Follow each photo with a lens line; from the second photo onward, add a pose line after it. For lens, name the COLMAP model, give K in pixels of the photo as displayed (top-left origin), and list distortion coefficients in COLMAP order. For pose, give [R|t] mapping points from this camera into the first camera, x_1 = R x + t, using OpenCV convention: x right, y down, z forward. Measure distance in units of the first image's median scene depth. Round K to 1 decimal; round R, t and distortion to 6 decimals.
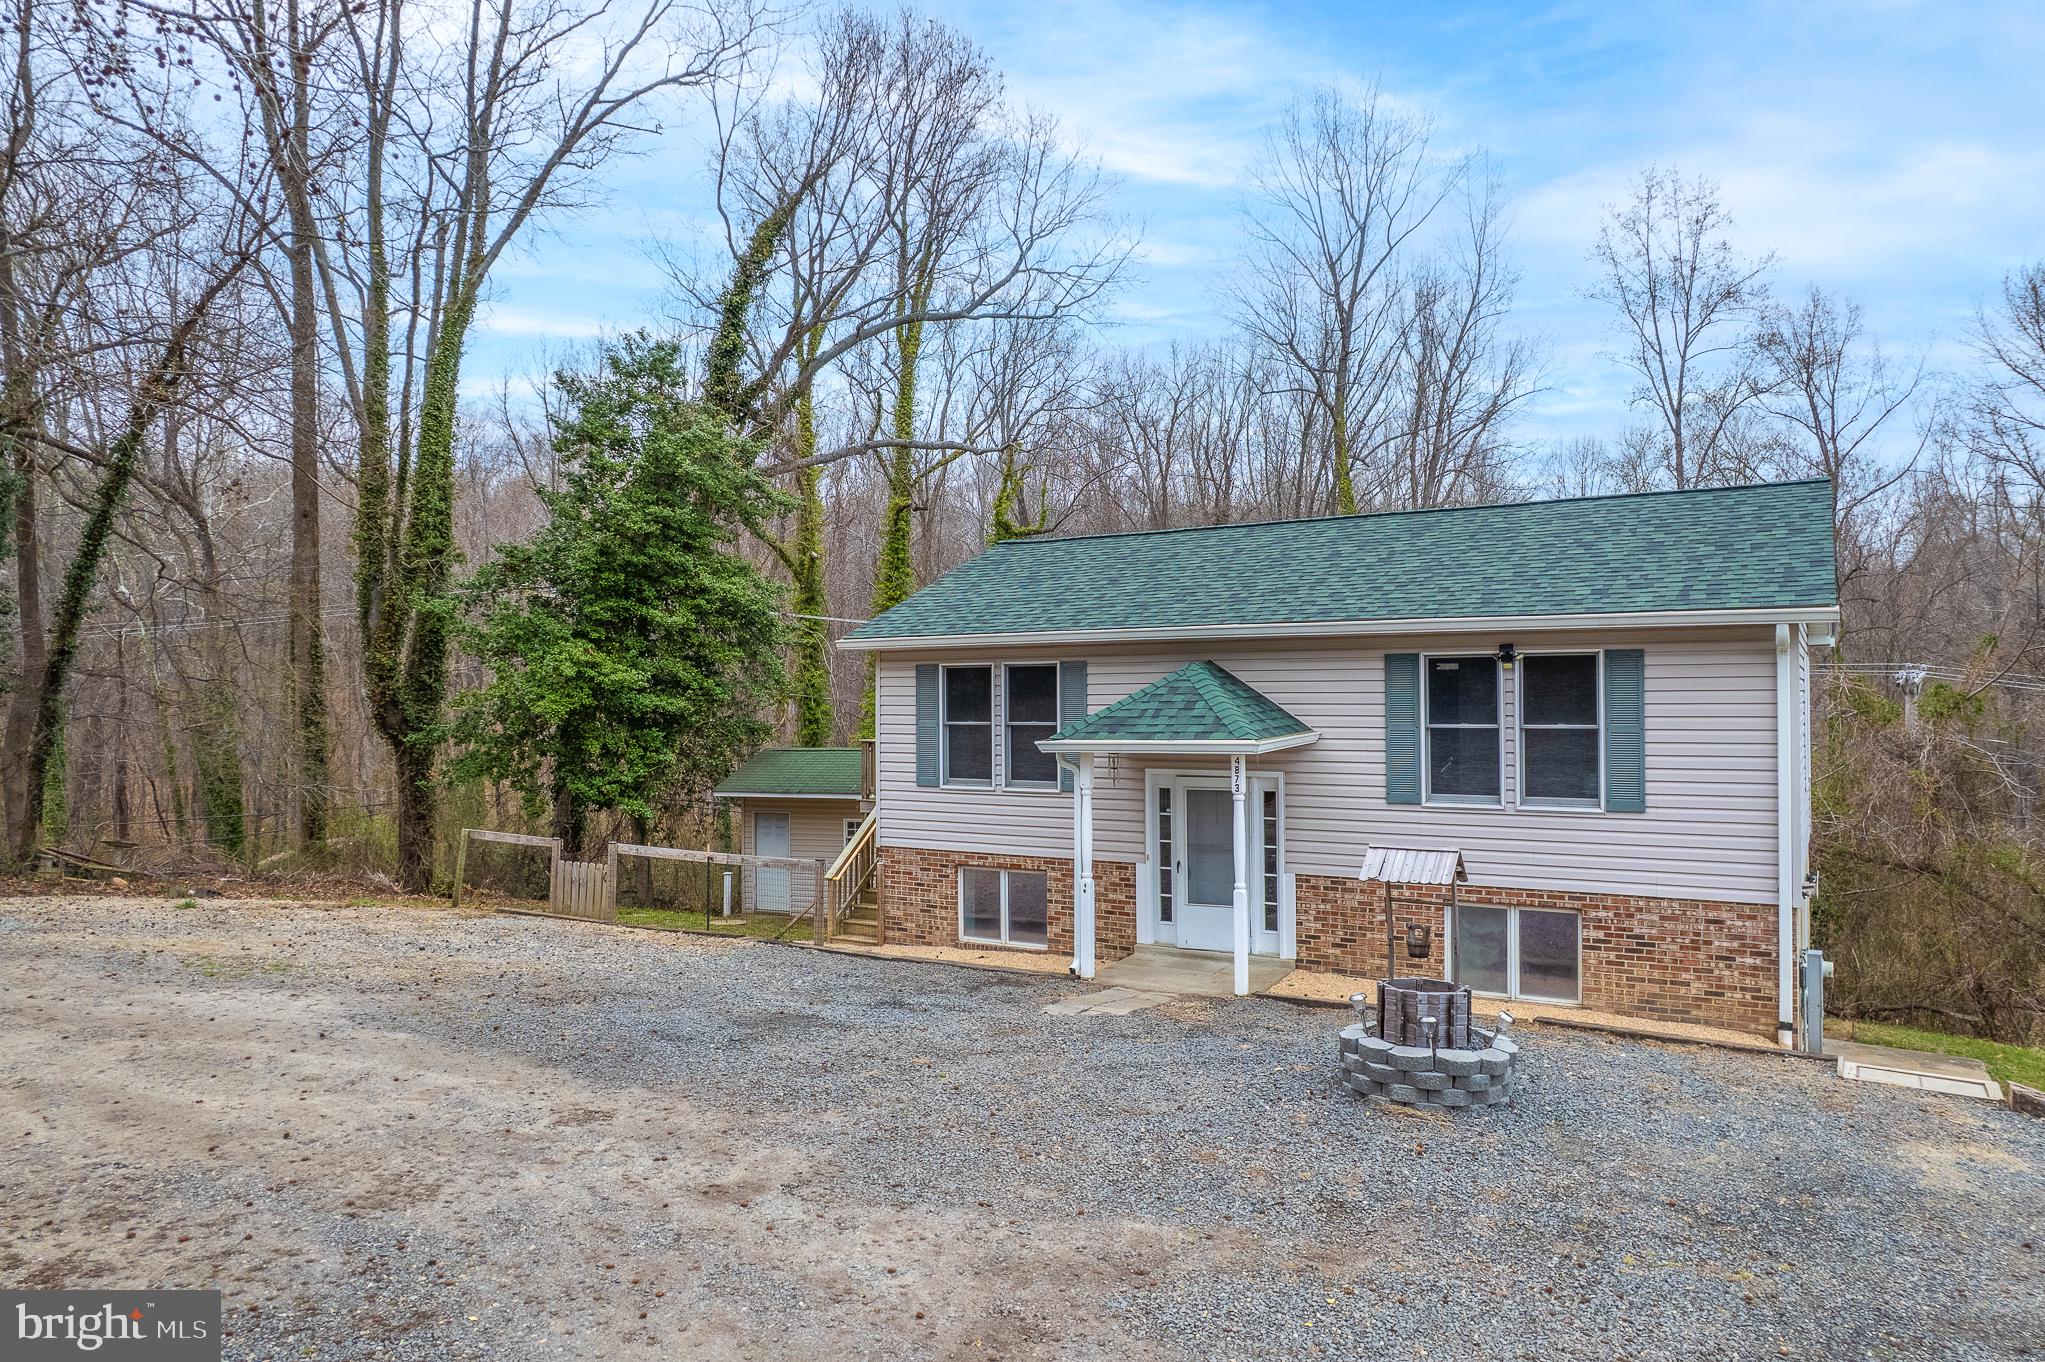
lens RADIAL K [[1318.0, 0, 1027.8], [0, 1318.0, 676.8], [0, 0, 1]] dist [-0.068118, 0.062296]
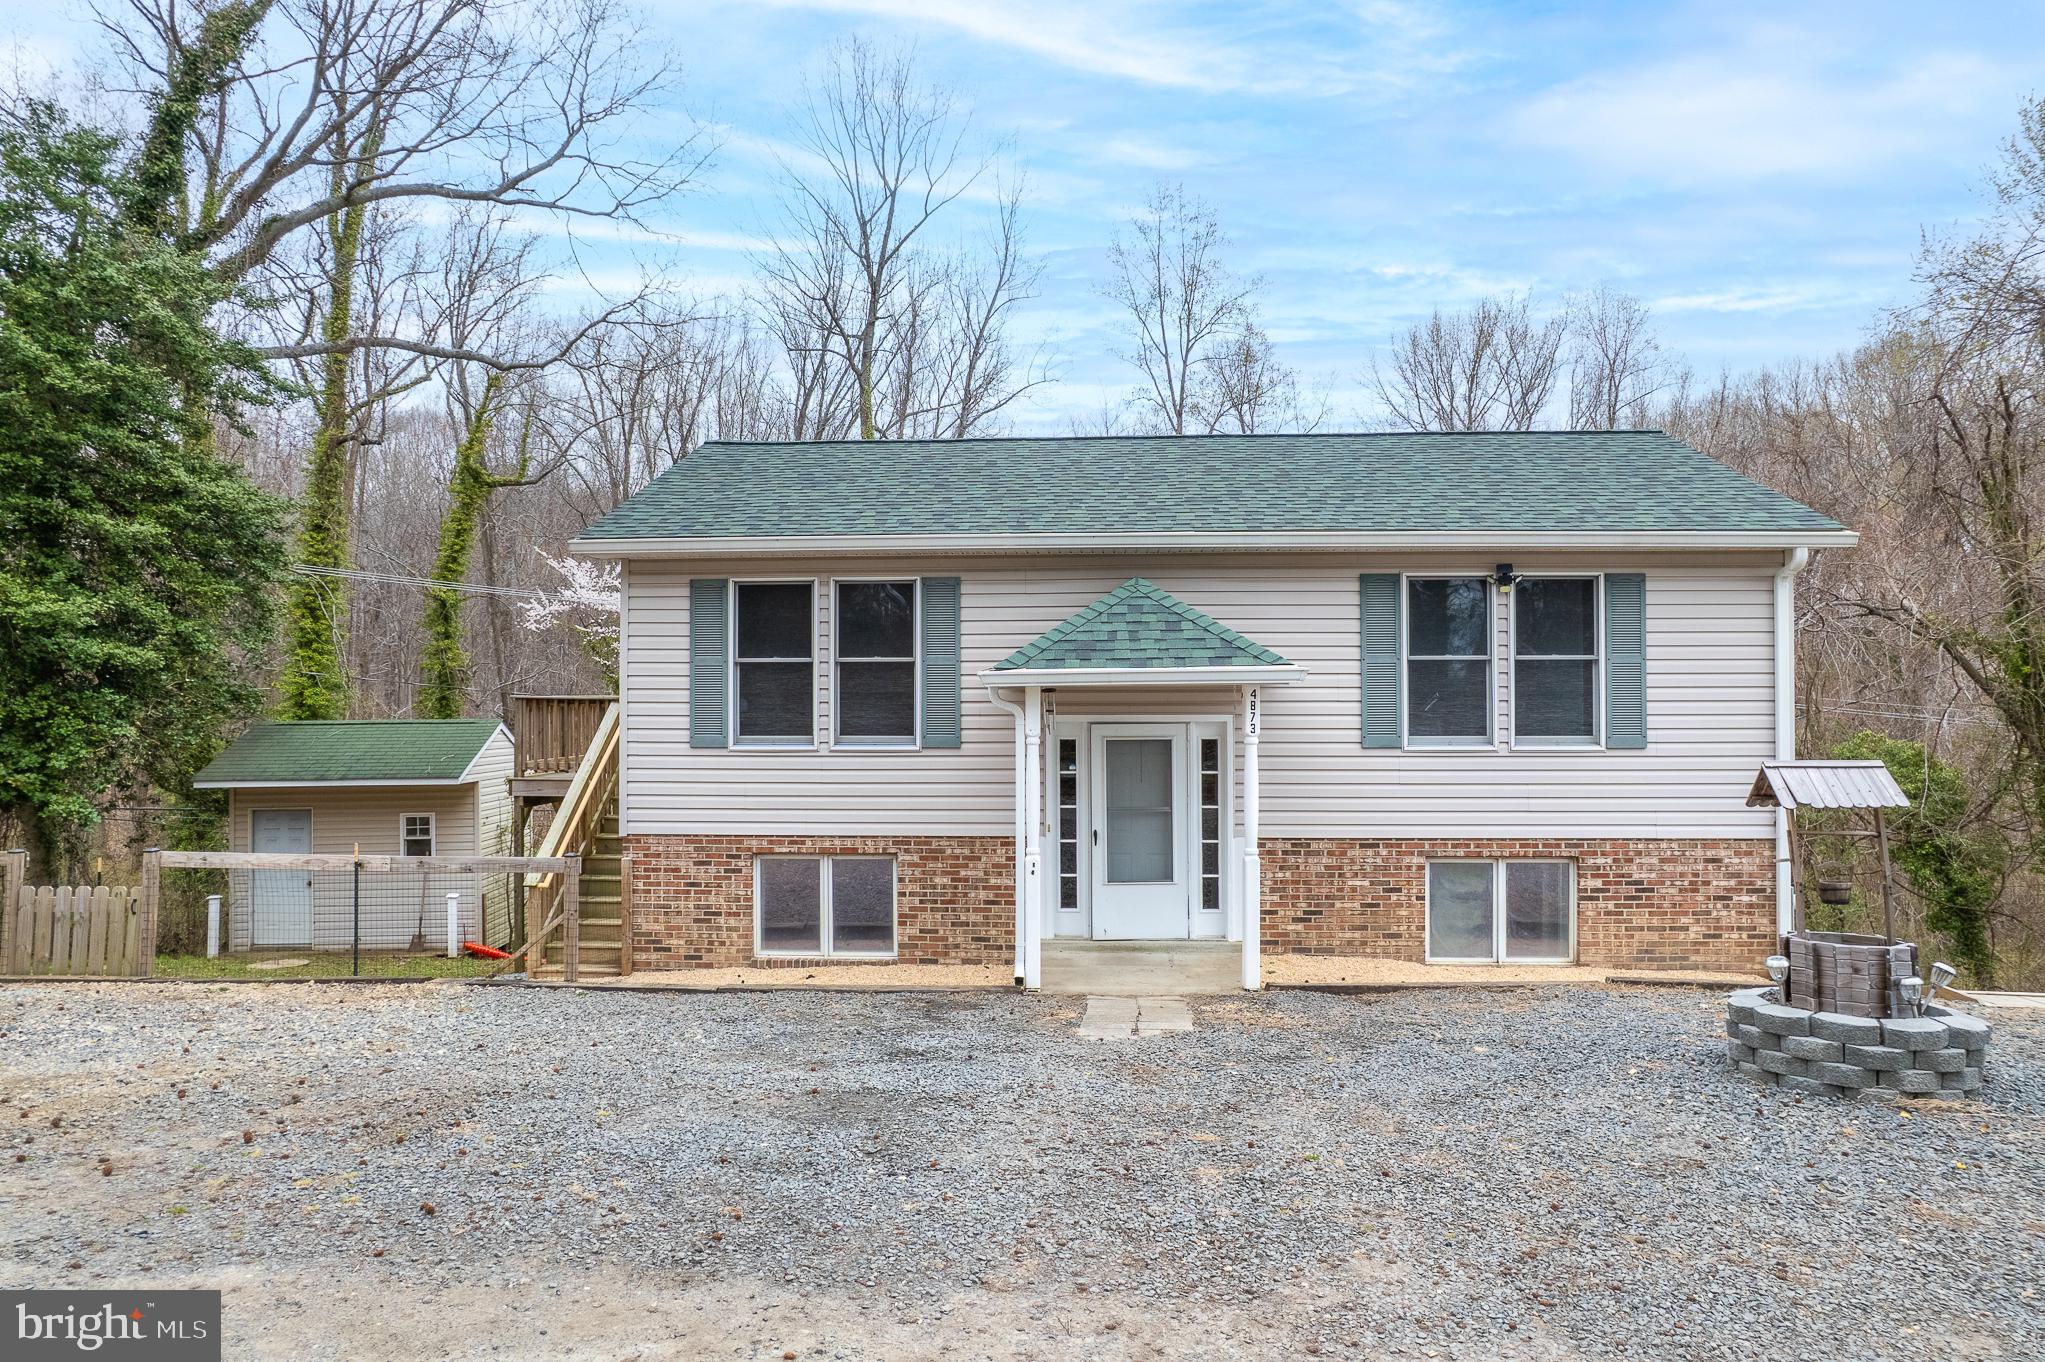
lens RADIAL K [[1298.5, 0, 1022.5], [0, 1298.5, 681.0], [0, 0, 1]] dist [-0.063919, 0.059199]
pose [[0.882605, 0.011322, 0.469978, -0.318318], [-0.011195, 0.999933, -0.003064, 0.057736], [-0.469981, -0.002558, 0.882673, 0.360808]]
